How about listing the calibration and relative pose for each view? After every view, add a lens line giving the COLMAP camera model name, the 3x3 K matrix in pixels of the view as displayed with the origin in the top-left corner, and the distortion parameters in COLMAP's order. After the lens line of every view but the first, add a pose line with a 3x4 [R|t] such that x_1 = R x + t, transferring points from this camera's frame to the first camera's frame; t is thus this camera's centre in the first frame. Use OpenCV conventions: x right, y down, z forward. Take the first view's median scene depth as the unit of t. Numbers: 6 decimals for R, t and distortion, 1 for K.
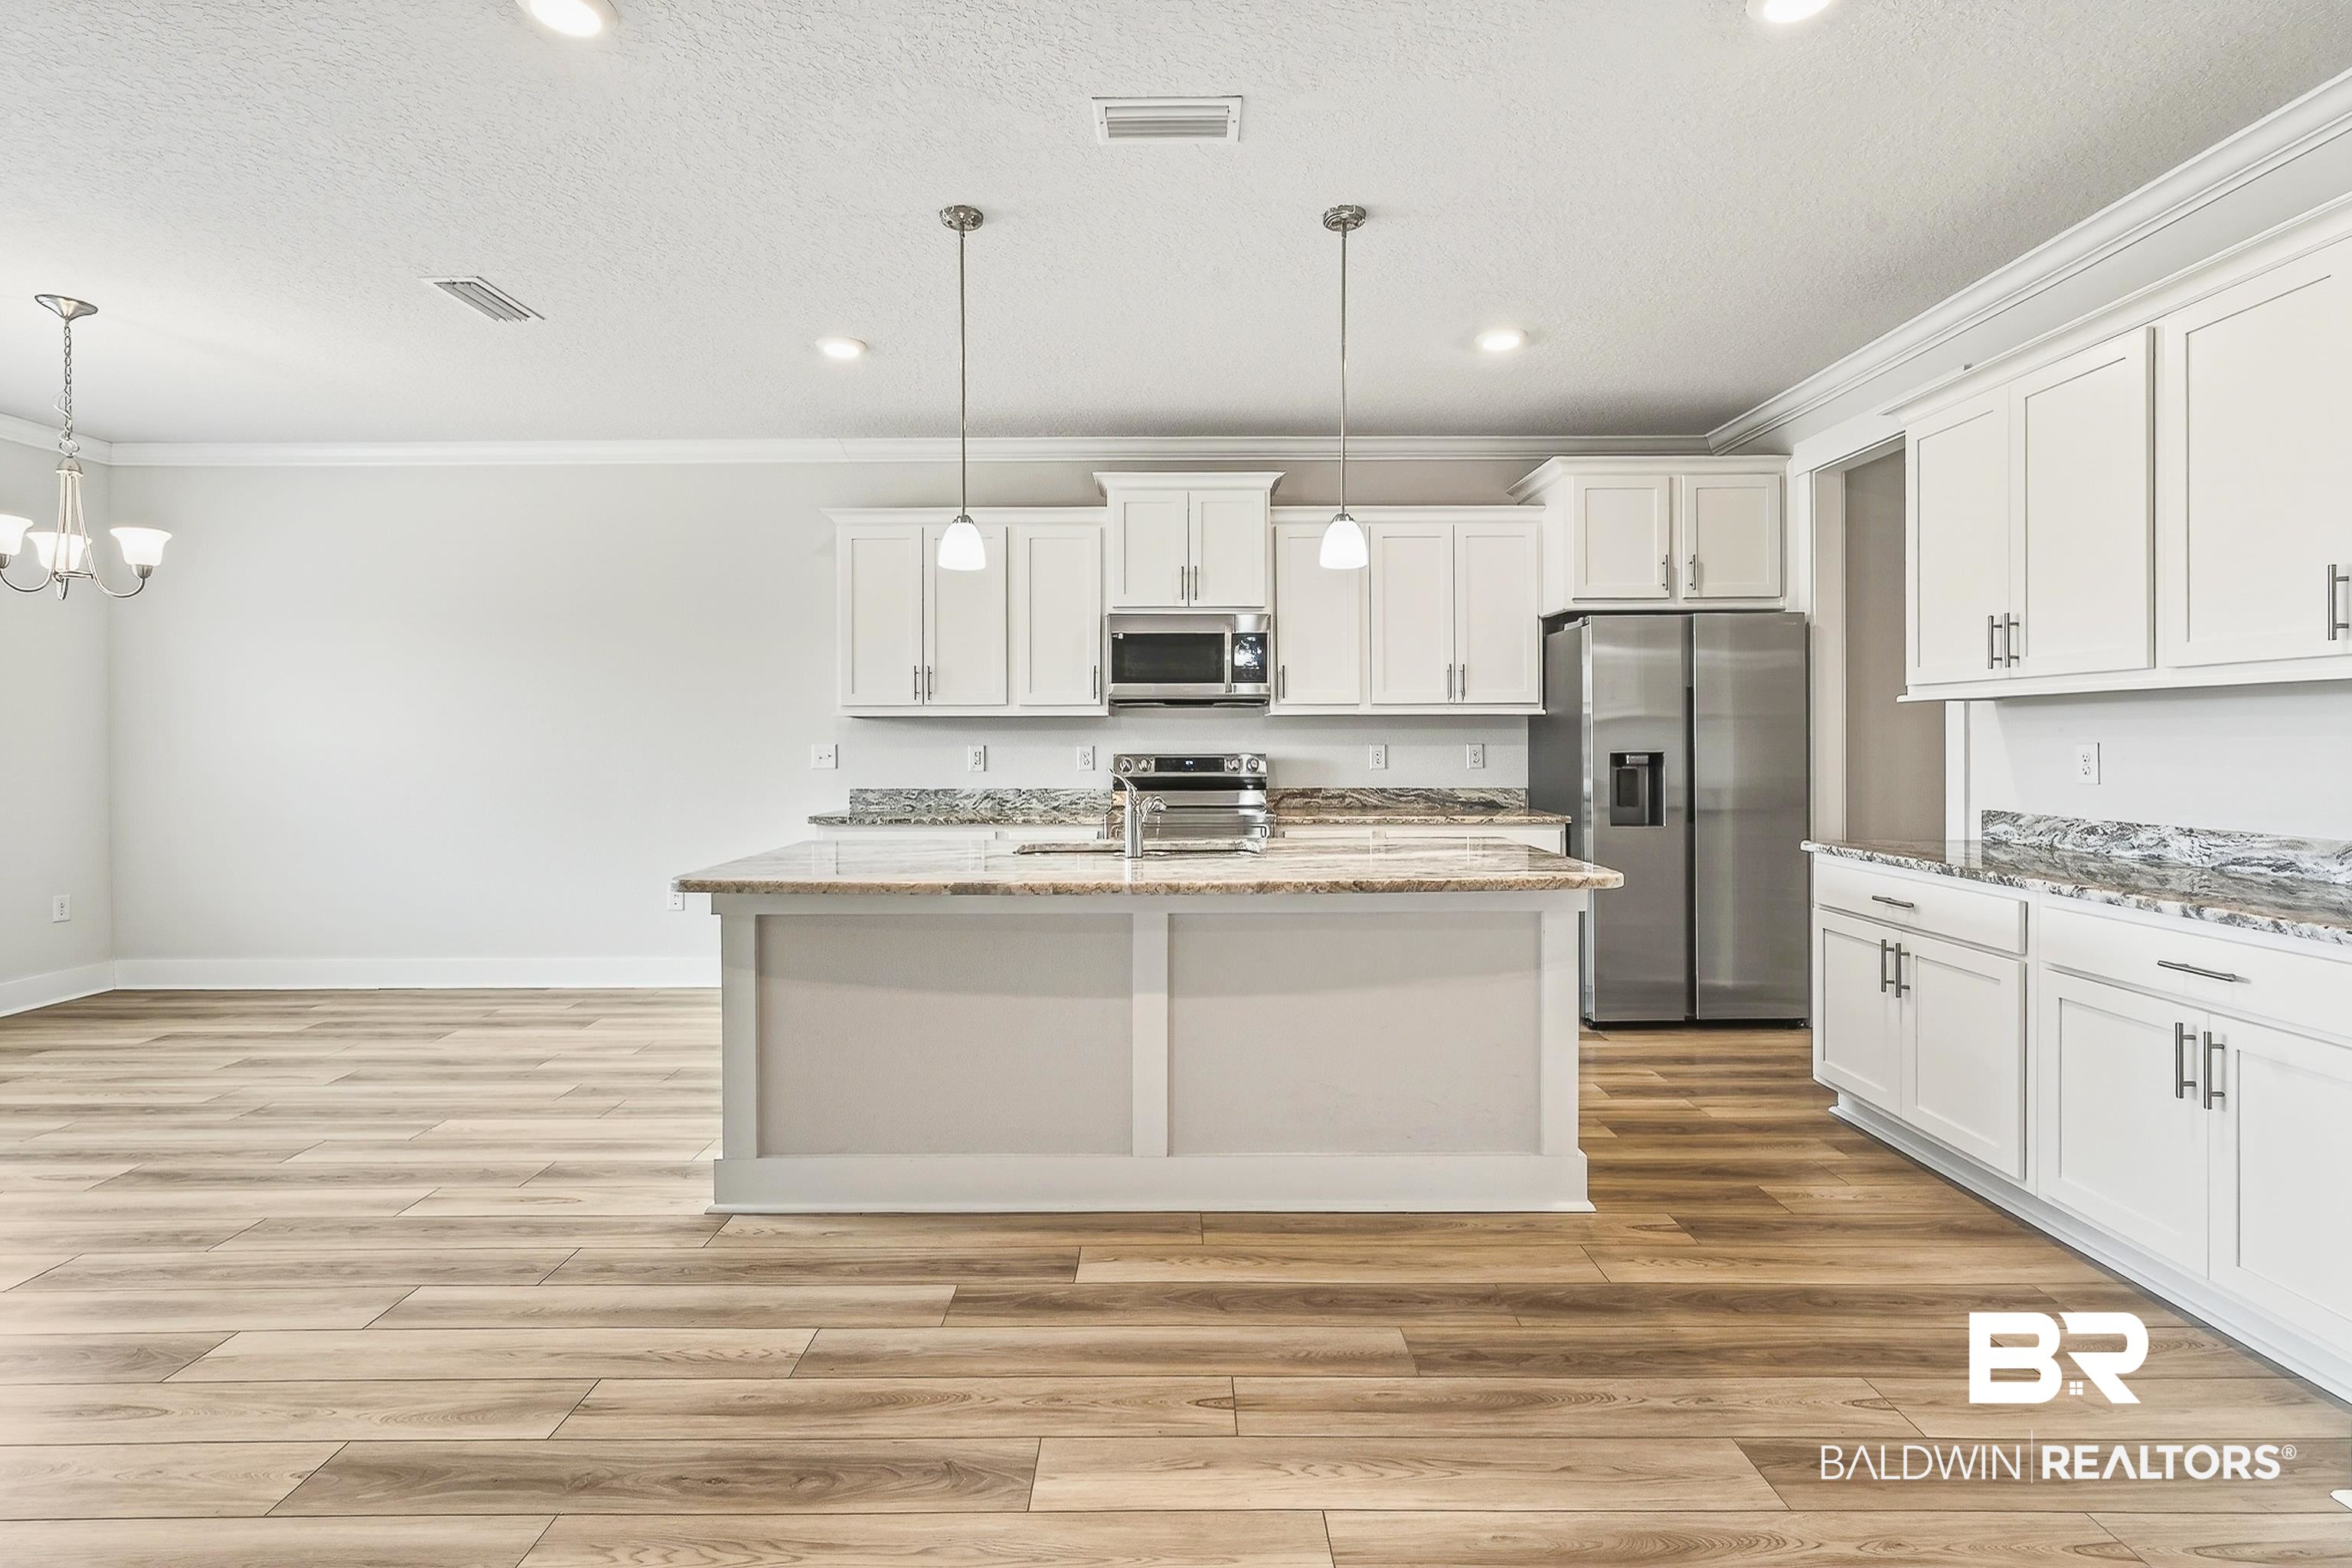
lens RADIAL K [[1079.5, 0, 1207.4], [0, 1079.5, 743.1], [0, 0, 1]] dist [-0.006292, 0.001720]
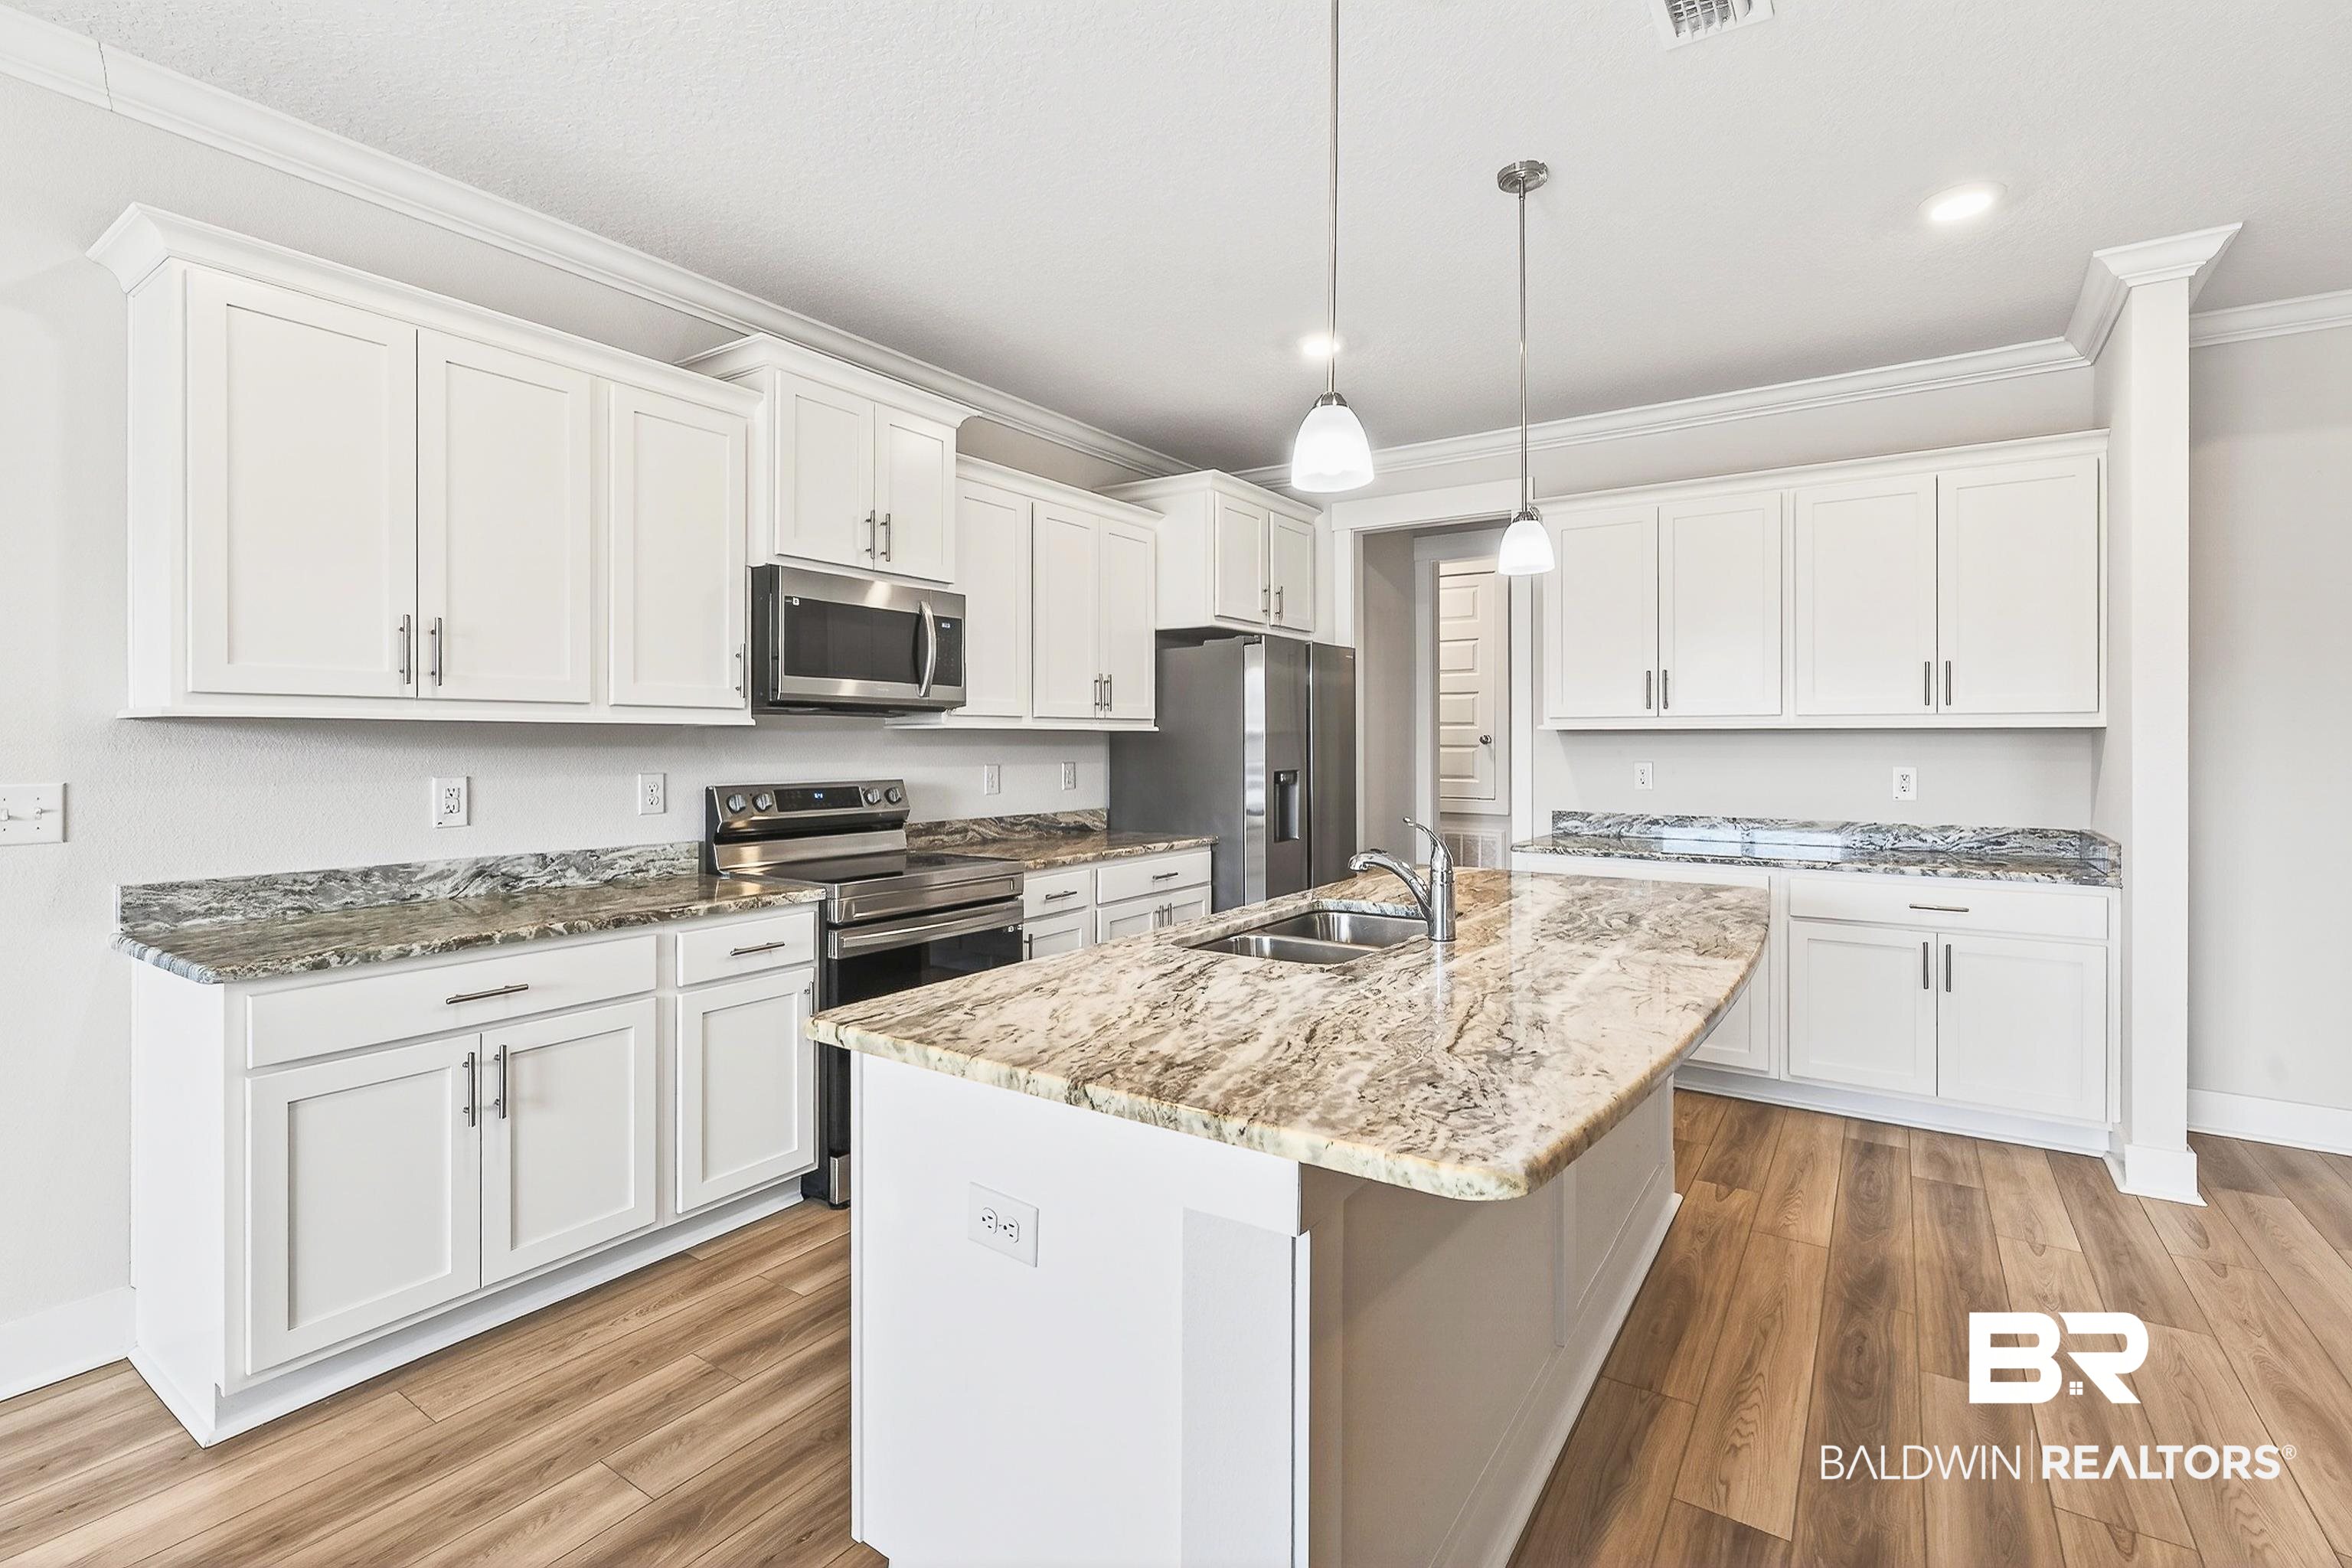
lens RADIAL K [[1079.5, 0, 1180.4], [0, 1079.5, 732.2], [0, 0, 1]] dist [-0.006292, 0.001720]
pose [[0.570166, 0.010704, 0.821460, -0.486920], [-0.000637, 0.999921, -0.012588, -0.014262], [-0.821529, 0.006654, 0.570128, 0.465446]]
